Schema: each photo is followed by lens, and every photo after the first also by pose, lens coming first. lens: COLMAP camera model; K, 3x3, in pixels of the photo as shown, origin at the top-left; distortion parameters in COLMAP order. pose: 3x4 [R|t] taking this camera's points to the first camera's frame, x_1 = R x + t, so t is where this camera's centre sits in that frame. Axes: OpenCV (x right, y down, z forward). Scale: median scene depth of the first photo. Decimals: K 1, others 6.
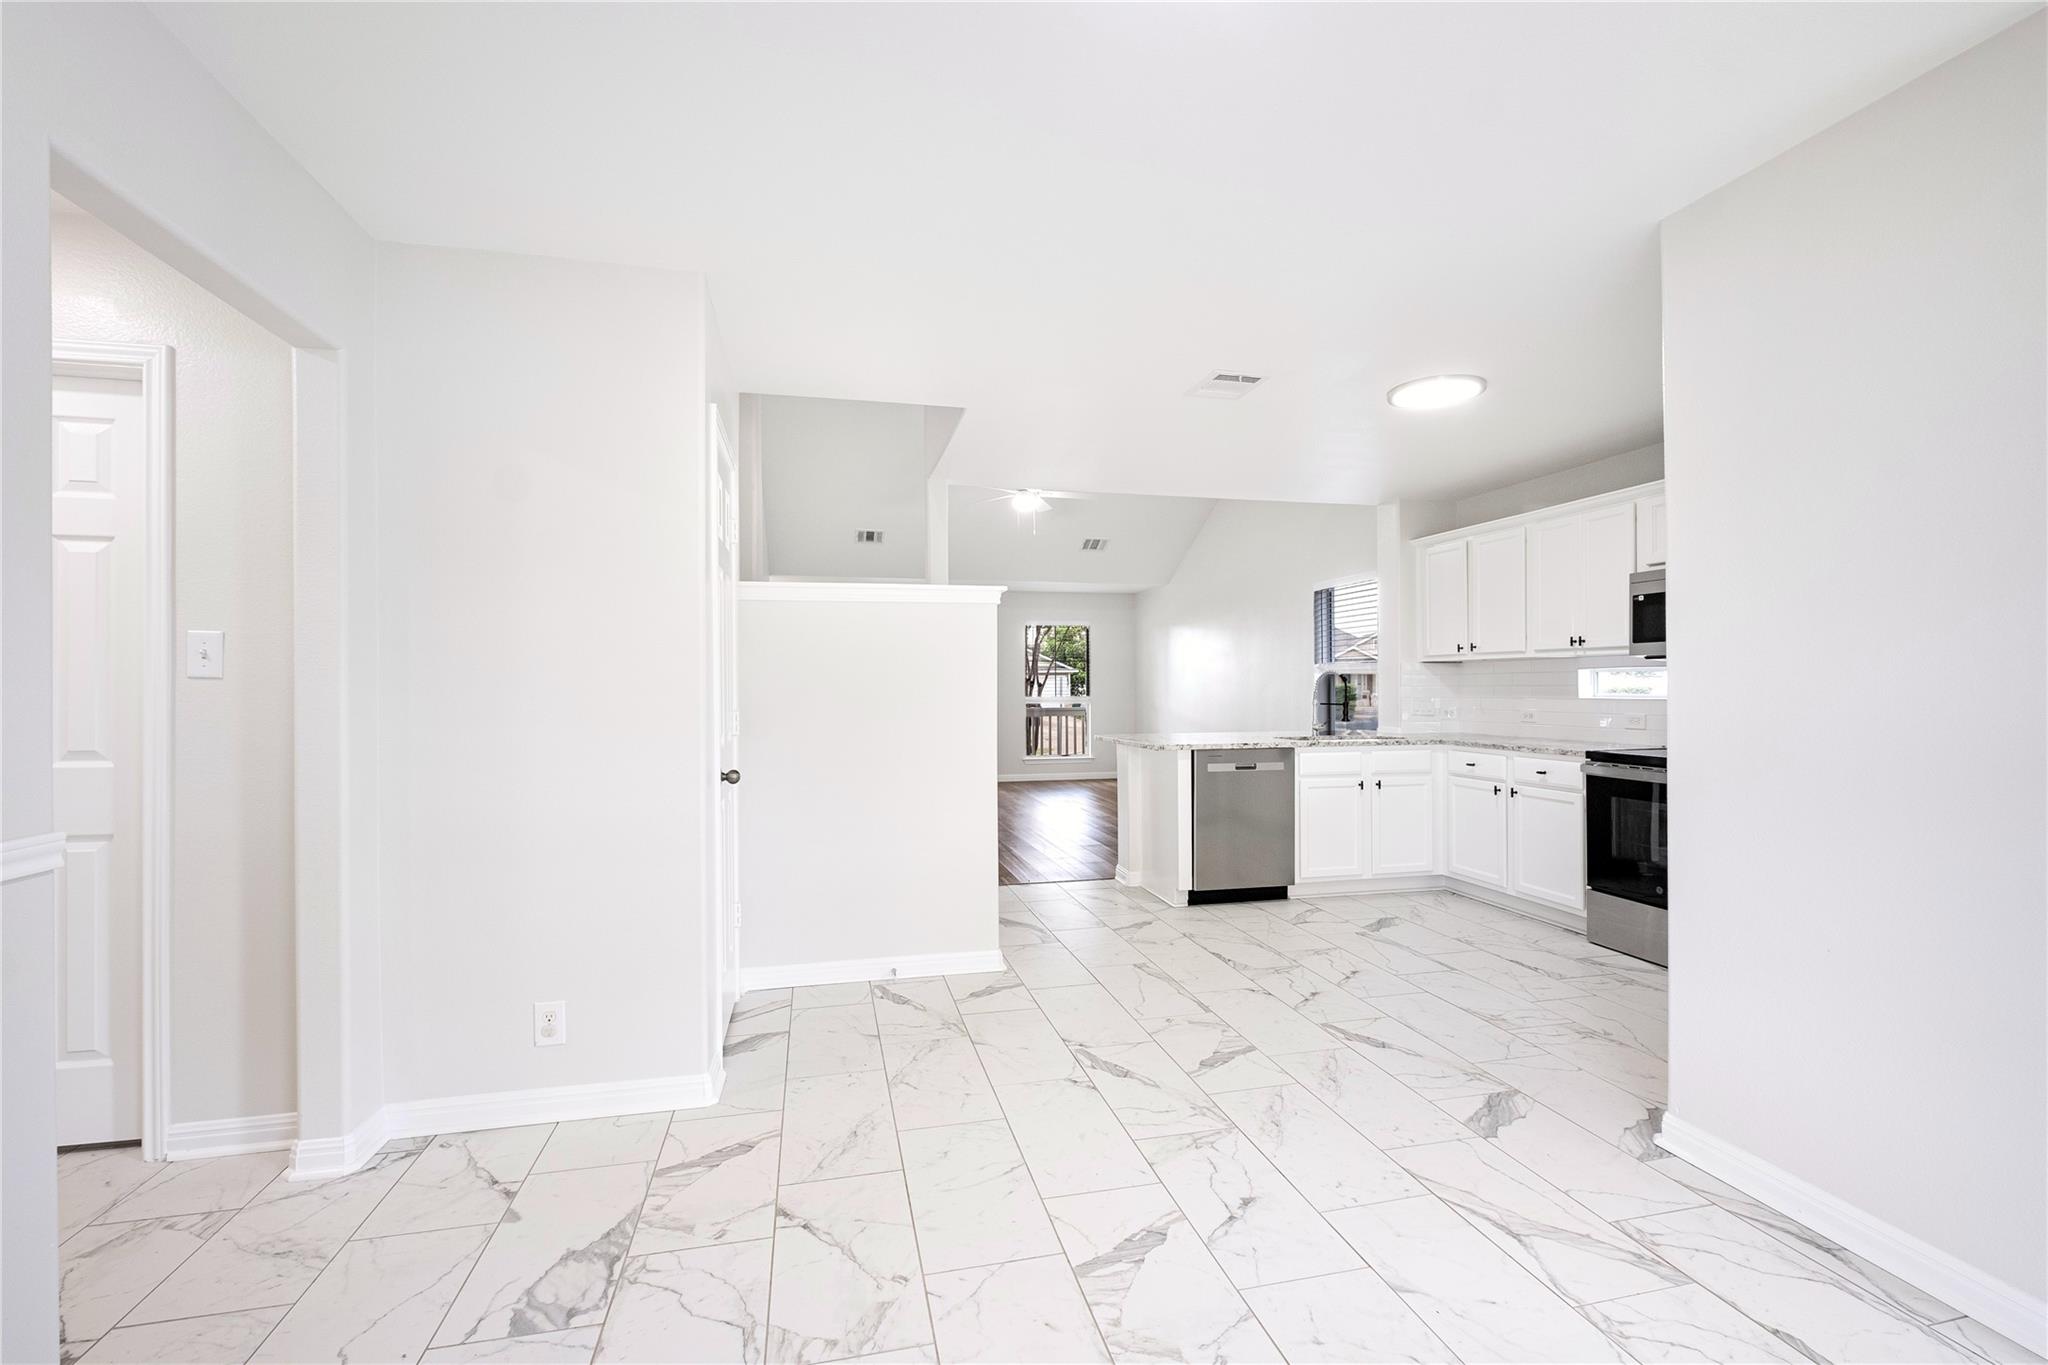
lens RADIAL K [[888.6, 0, 1024.0], [0, 888.6, 682.5], [0, 0, 1]] dist [0.009982, -0.009704]
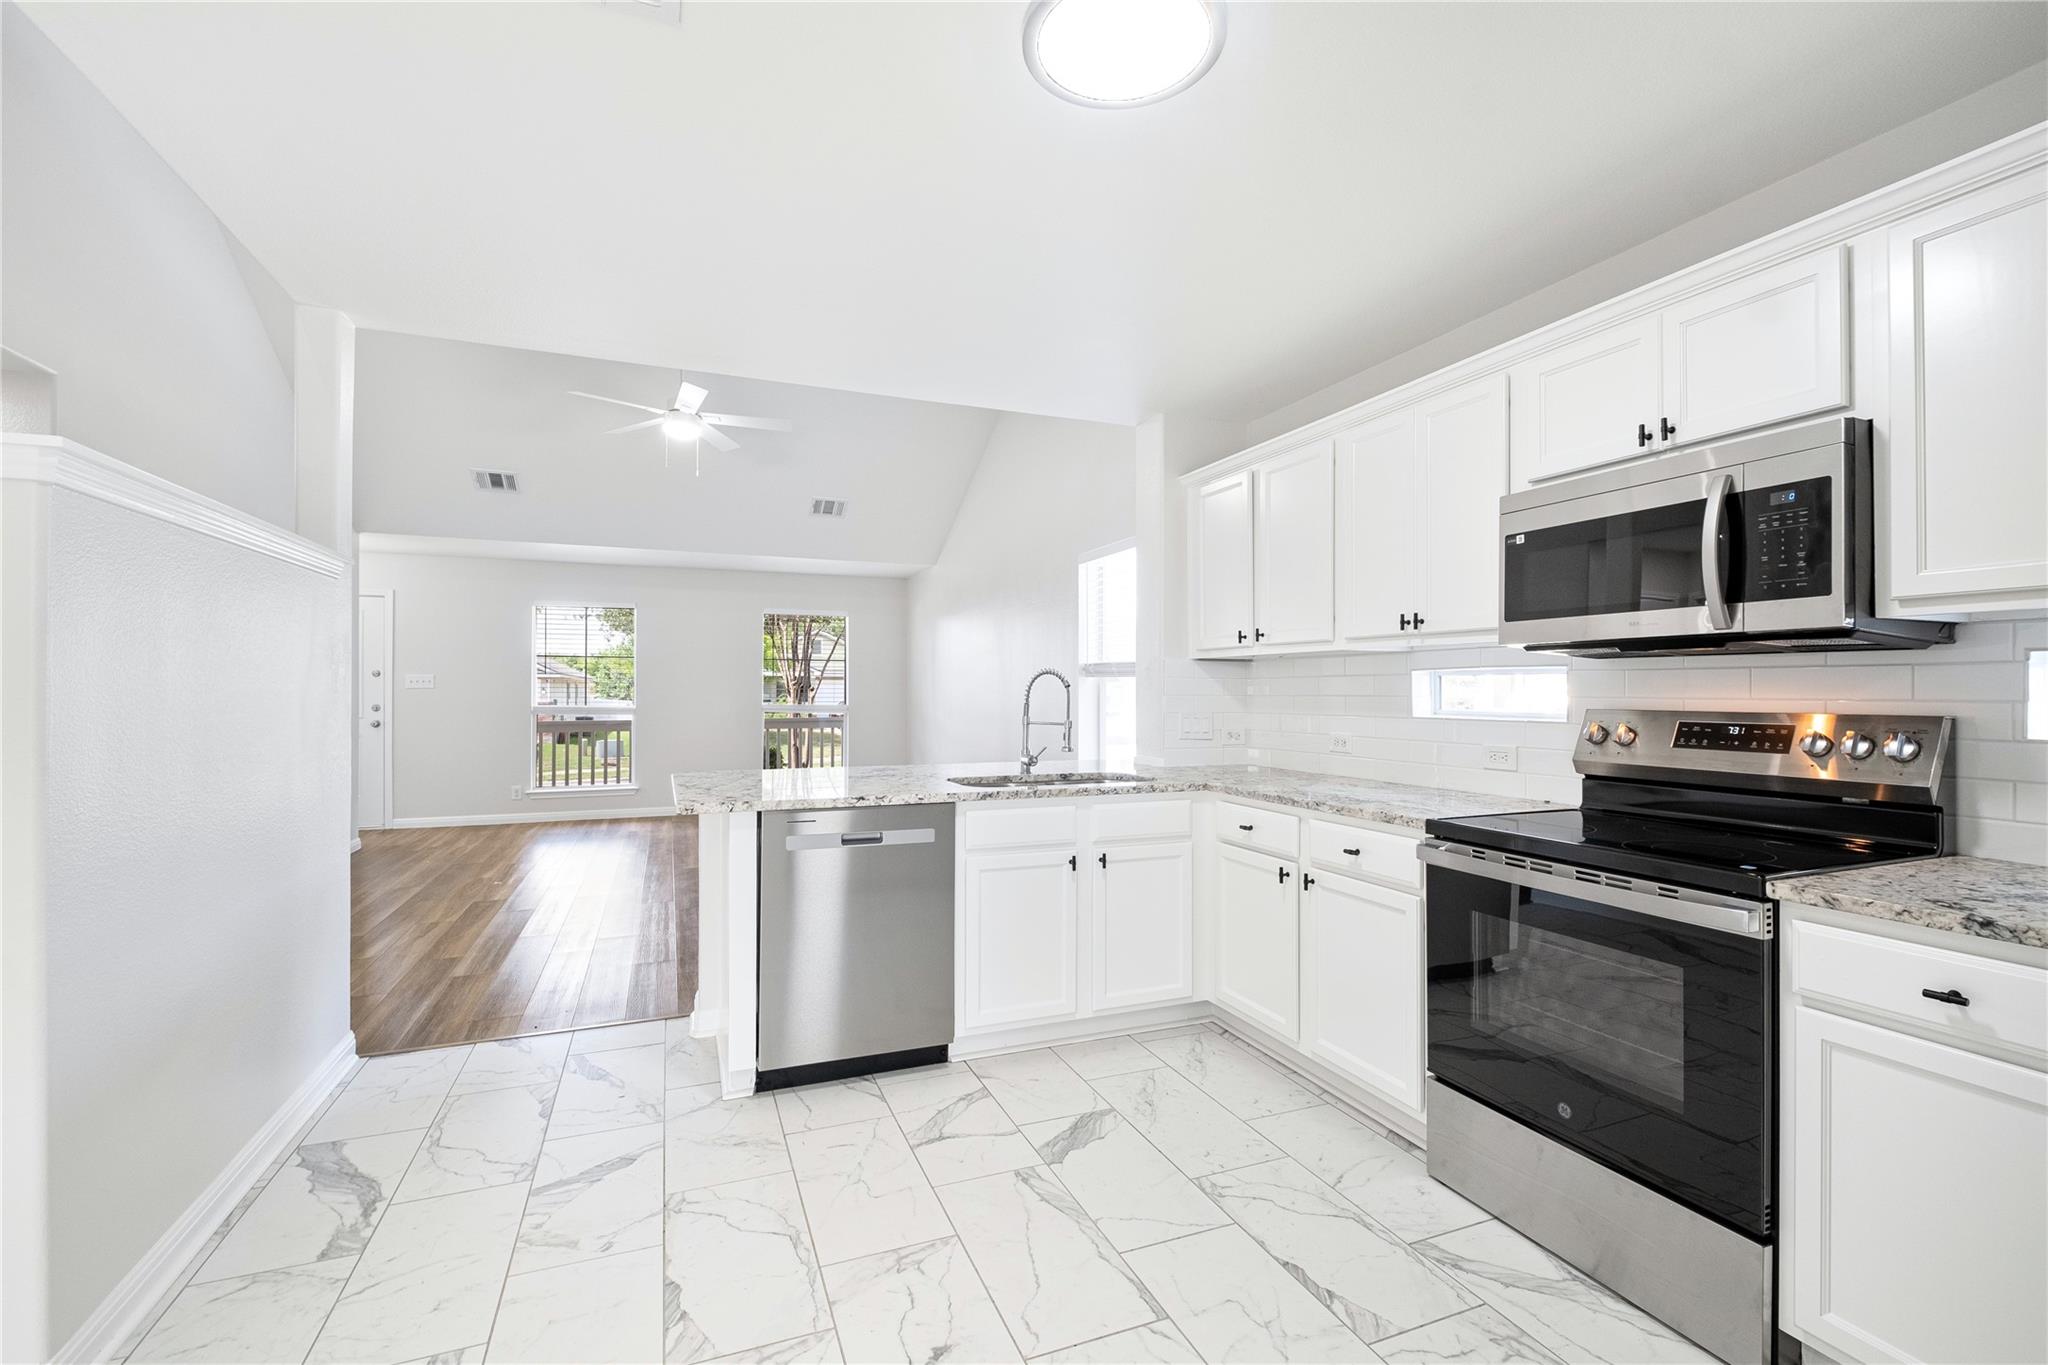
lens RADIAL K [[890.8, 0, 1023.7], [0, 890.8, 686.5], [0, 0, 1]] dist [0.003354, -0.010228]
pose [[0.988465, 0.007854, 0.151247, 0.298257], [-0.007499, 0.999968, -0.002915, 0.000077], [-0.151265, 0.001747, 0.988492, 0.488231]]
